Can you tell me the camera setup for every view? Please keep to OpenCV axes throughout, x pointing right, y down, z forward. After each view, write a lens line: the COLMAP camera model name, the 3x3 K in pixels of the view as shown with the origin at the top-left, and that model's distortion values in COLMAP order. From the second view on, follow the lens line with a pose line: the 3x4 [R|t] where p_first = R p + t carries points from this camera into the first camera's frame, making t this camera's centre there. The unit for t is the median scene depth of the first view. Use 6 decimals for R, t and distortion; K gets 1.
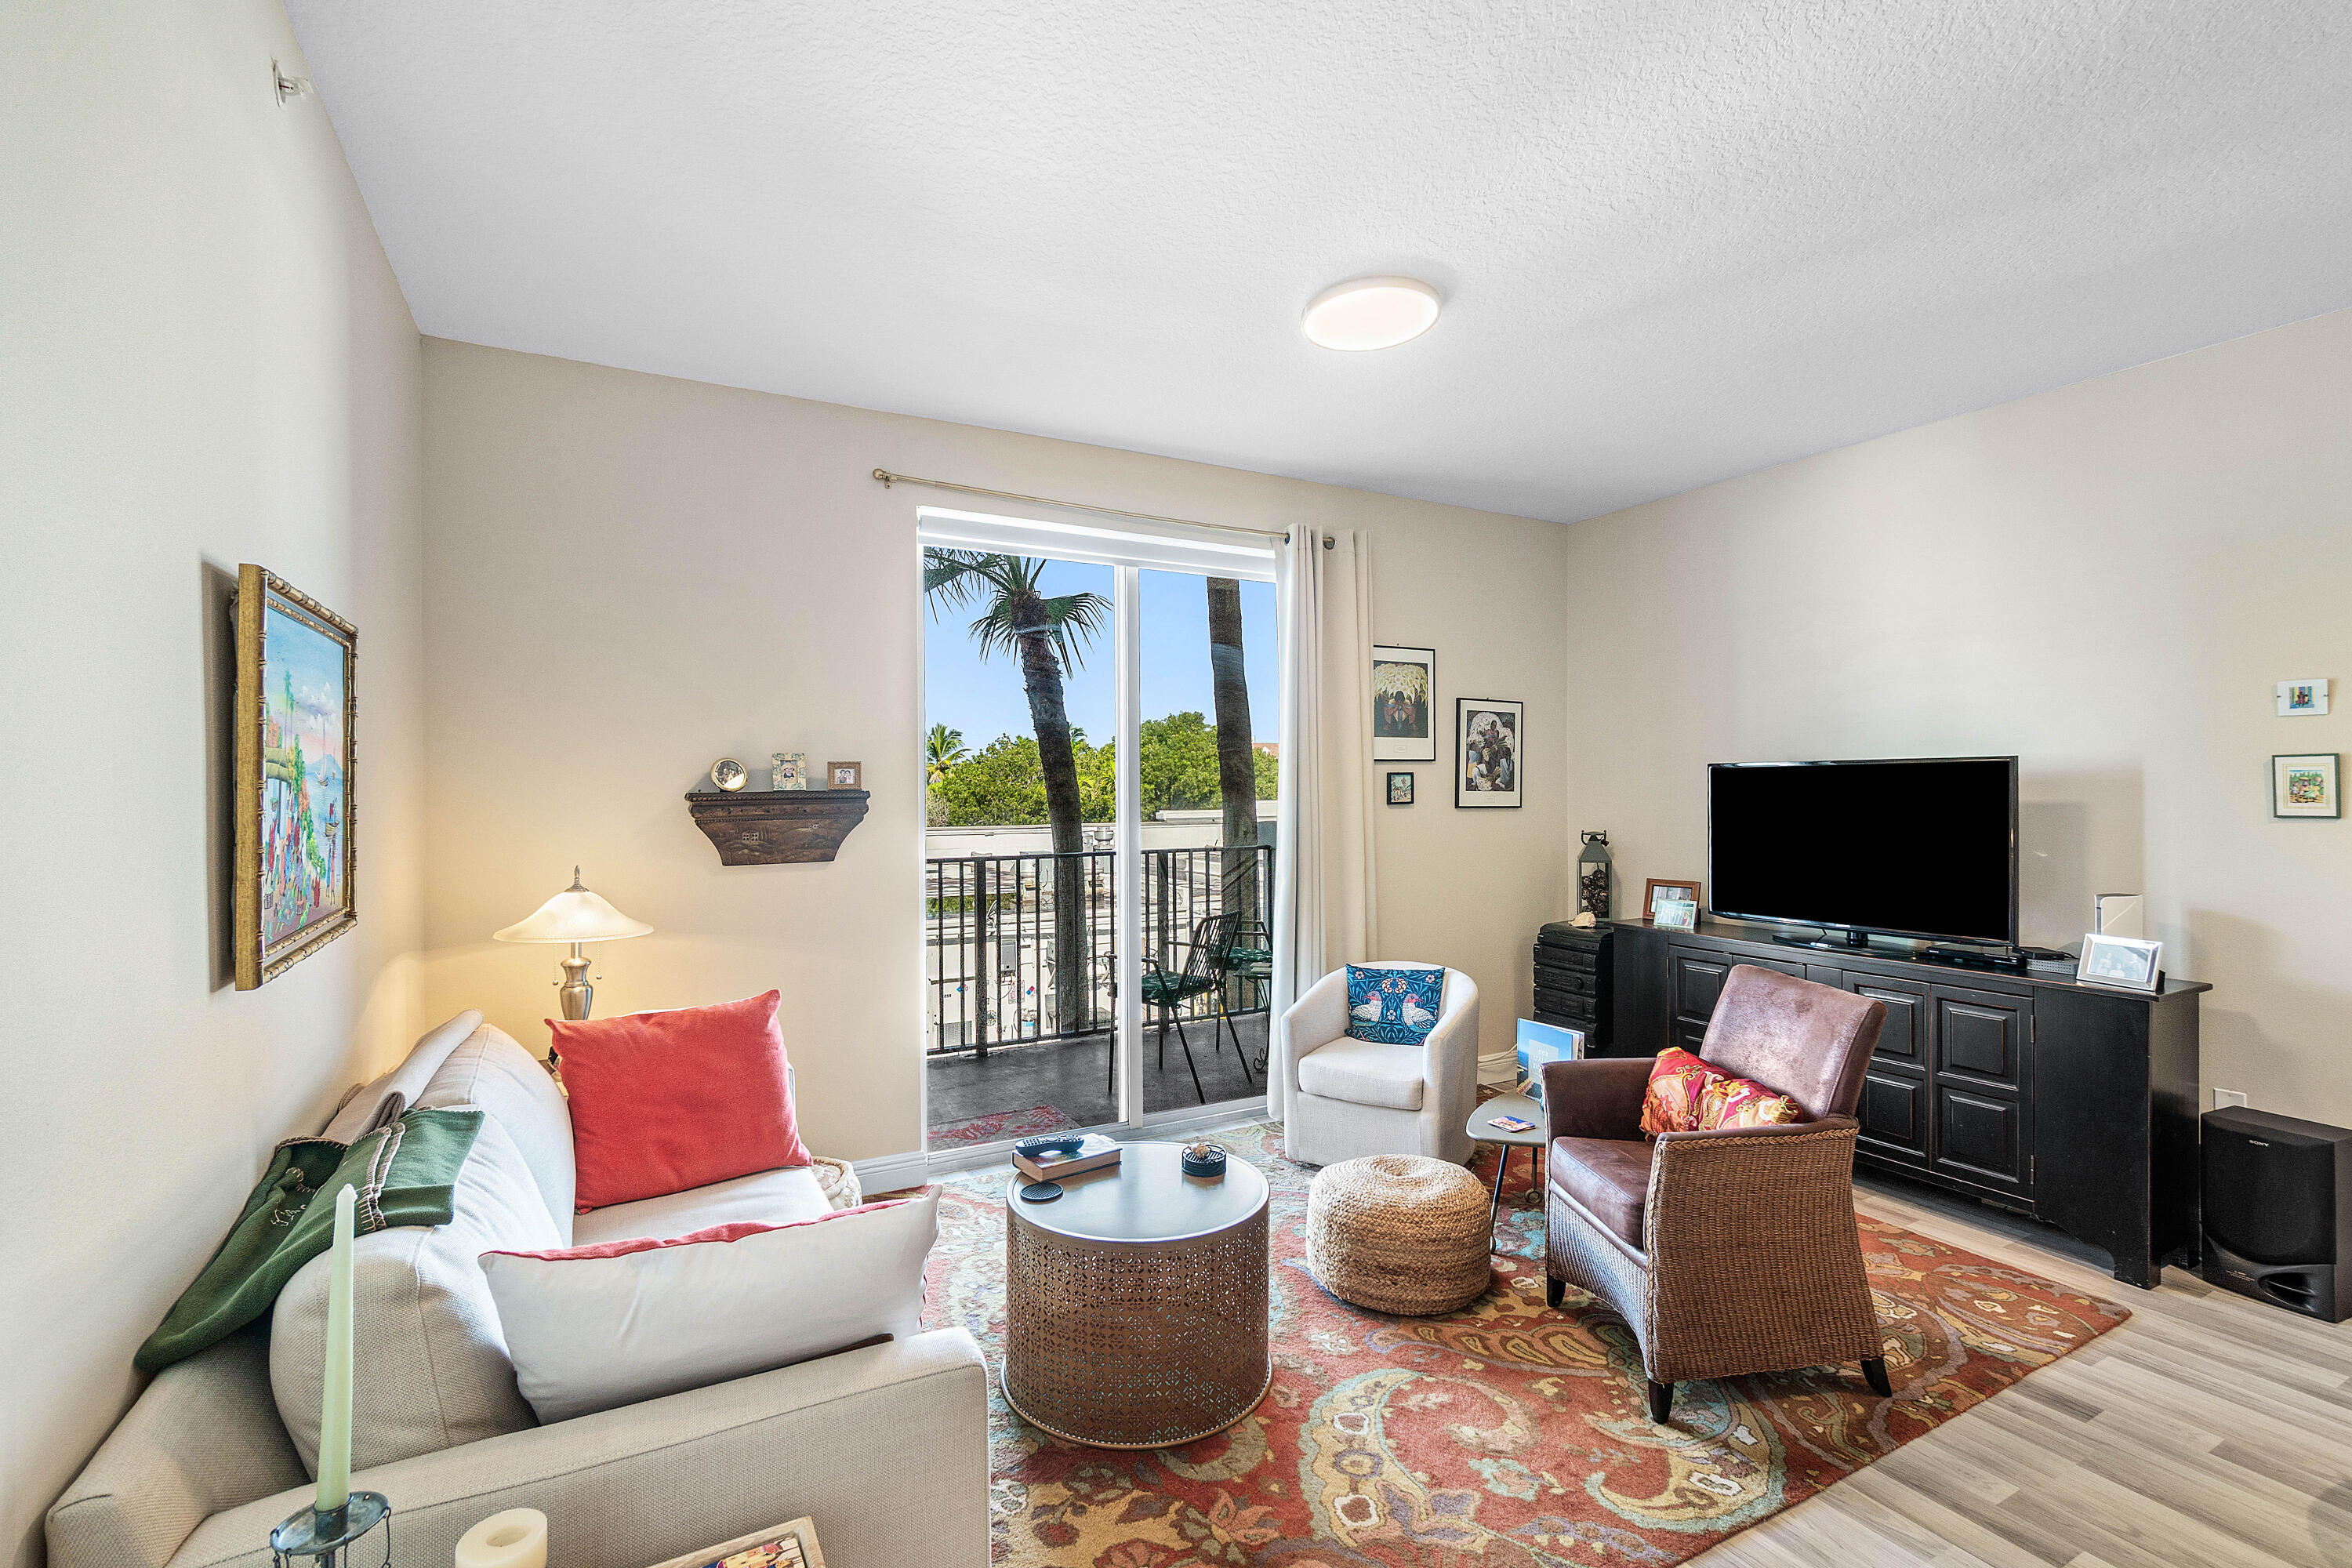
lens RADIAL K [[1054.5, 0, 1172.2], [0, 1054.5, 786.4], [0, 0, 1]] dist [0.000644, 0.000465]
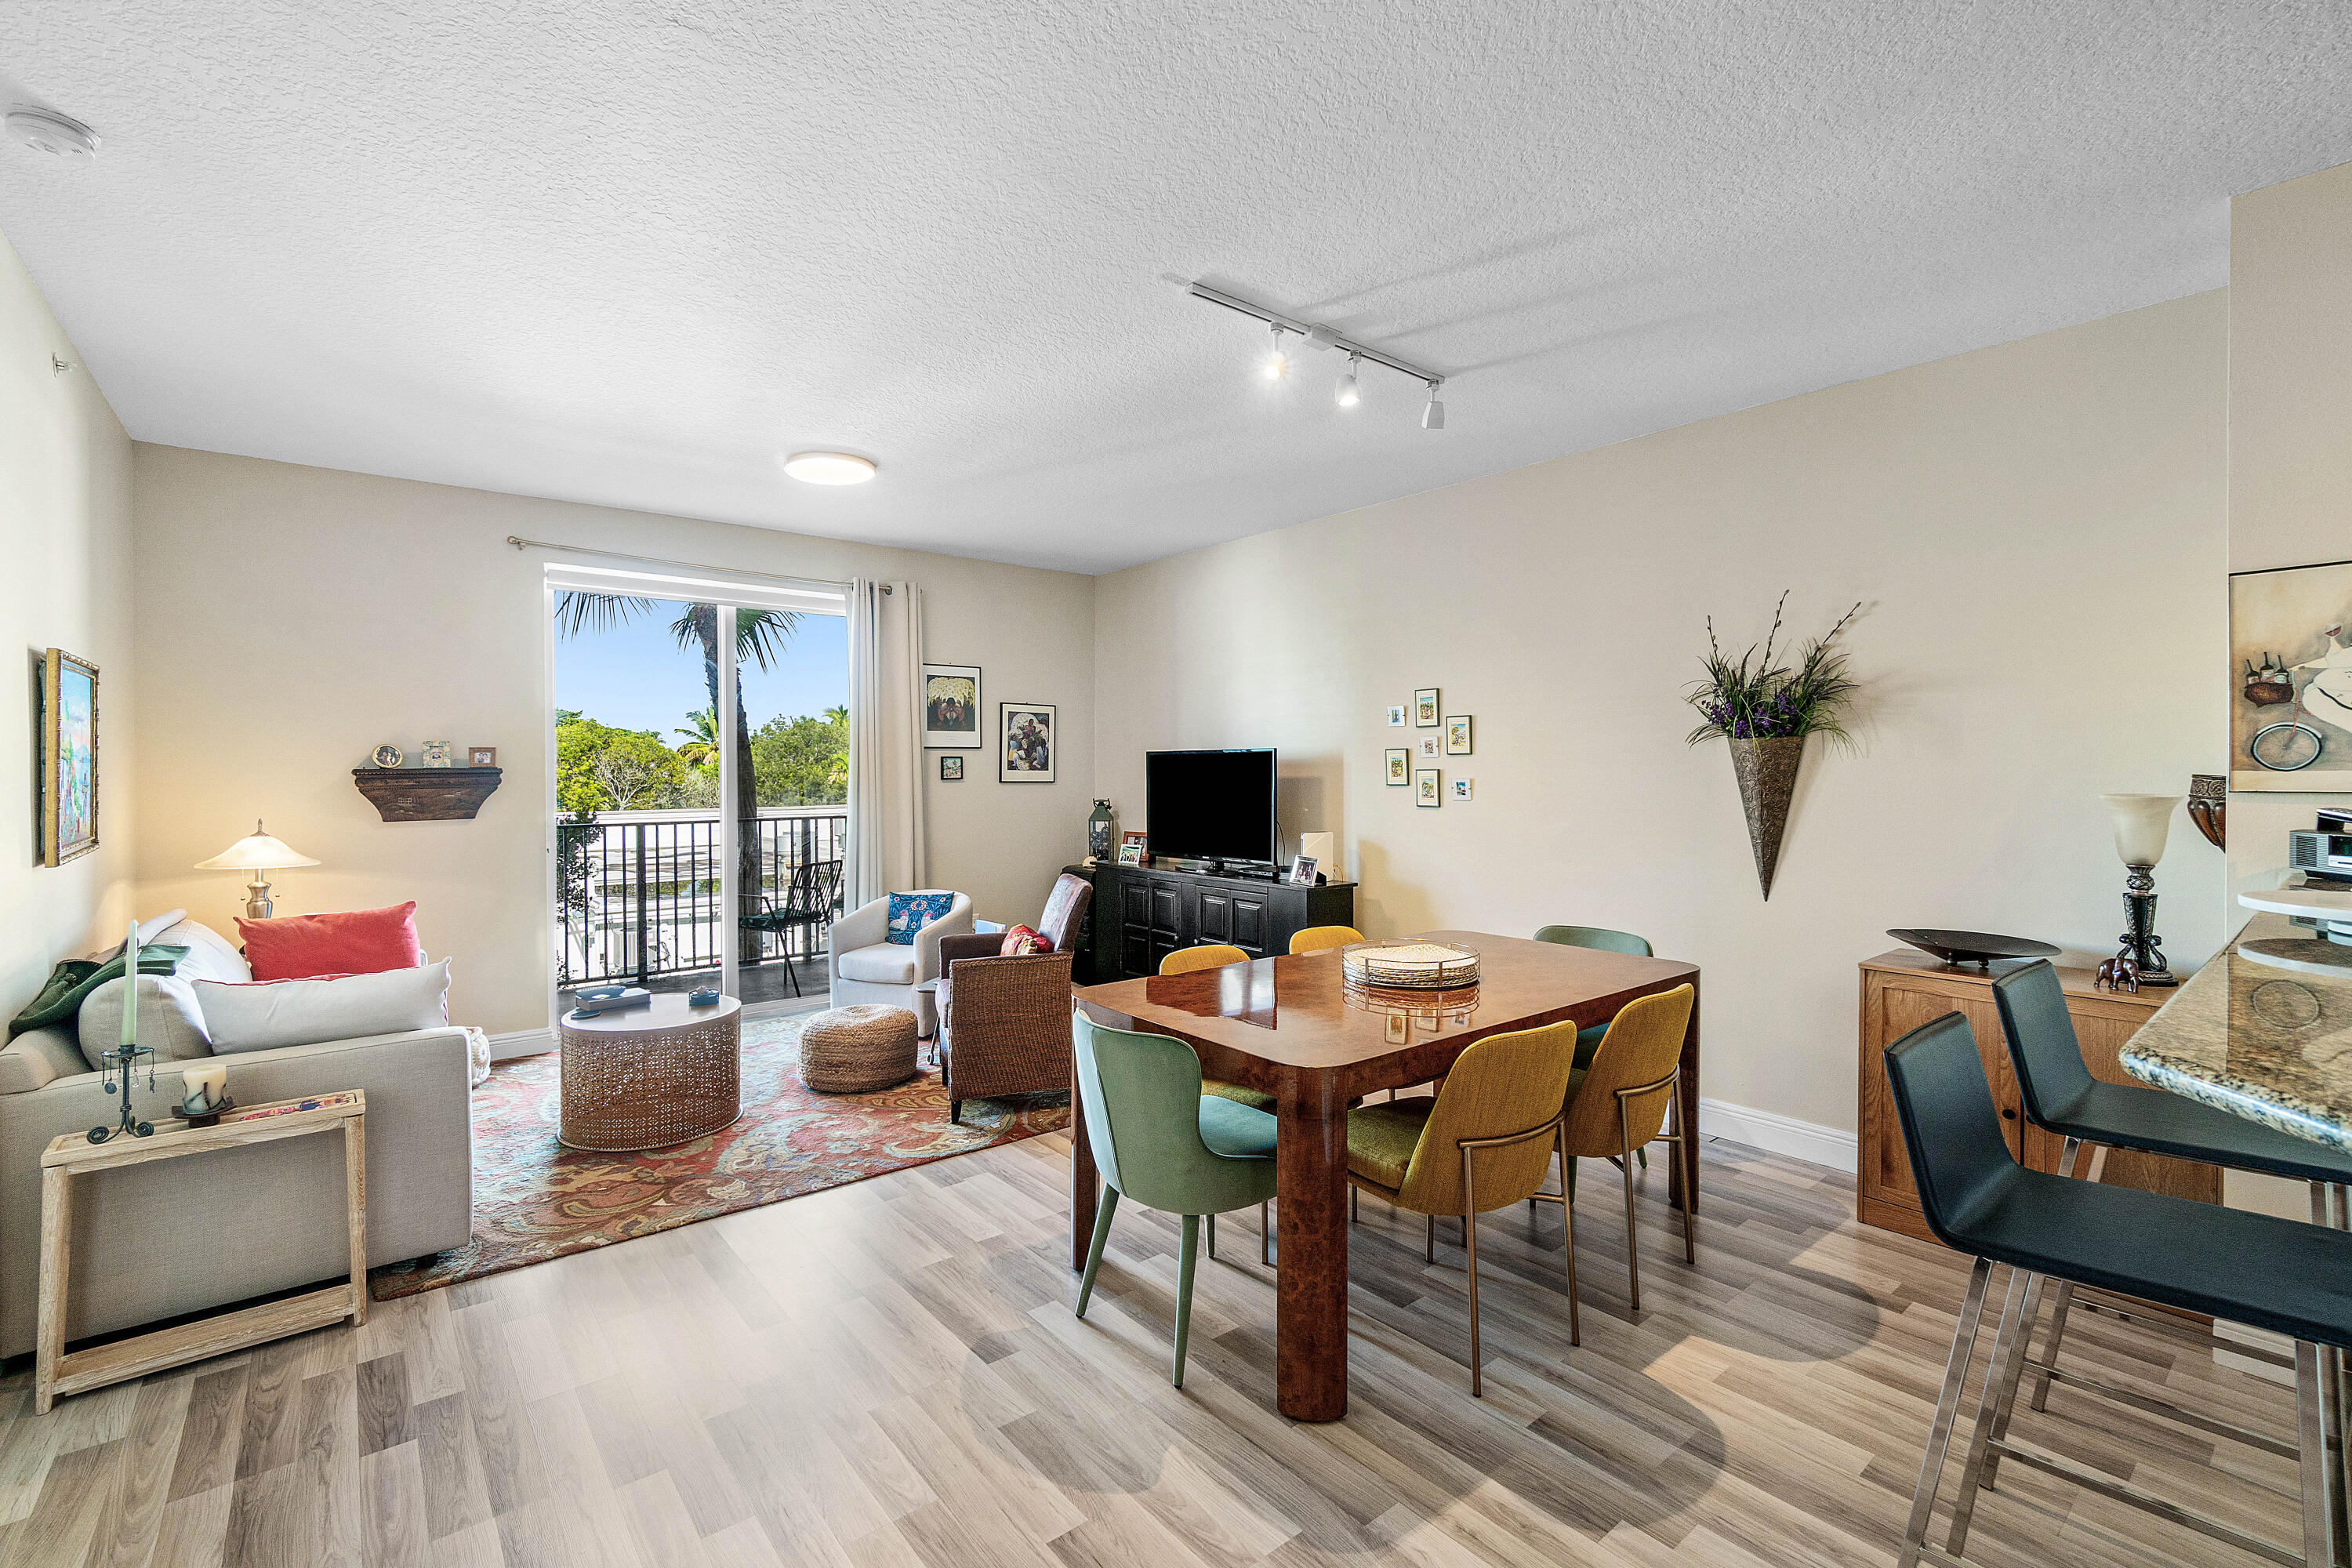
lens RADIAL K [[1041.4, 0, 1170.6], [0, 1041.4, 776.1], [0, 0, 1]] dist [-0.001582, -0.000813]
pose [[0.982495, 0.000977, 0.186289, 0.343130], [-0.002386, 0.999970, 0.007340, 0.002544], [-0.186276, -0.007656, 0.982468, -0.547315]]
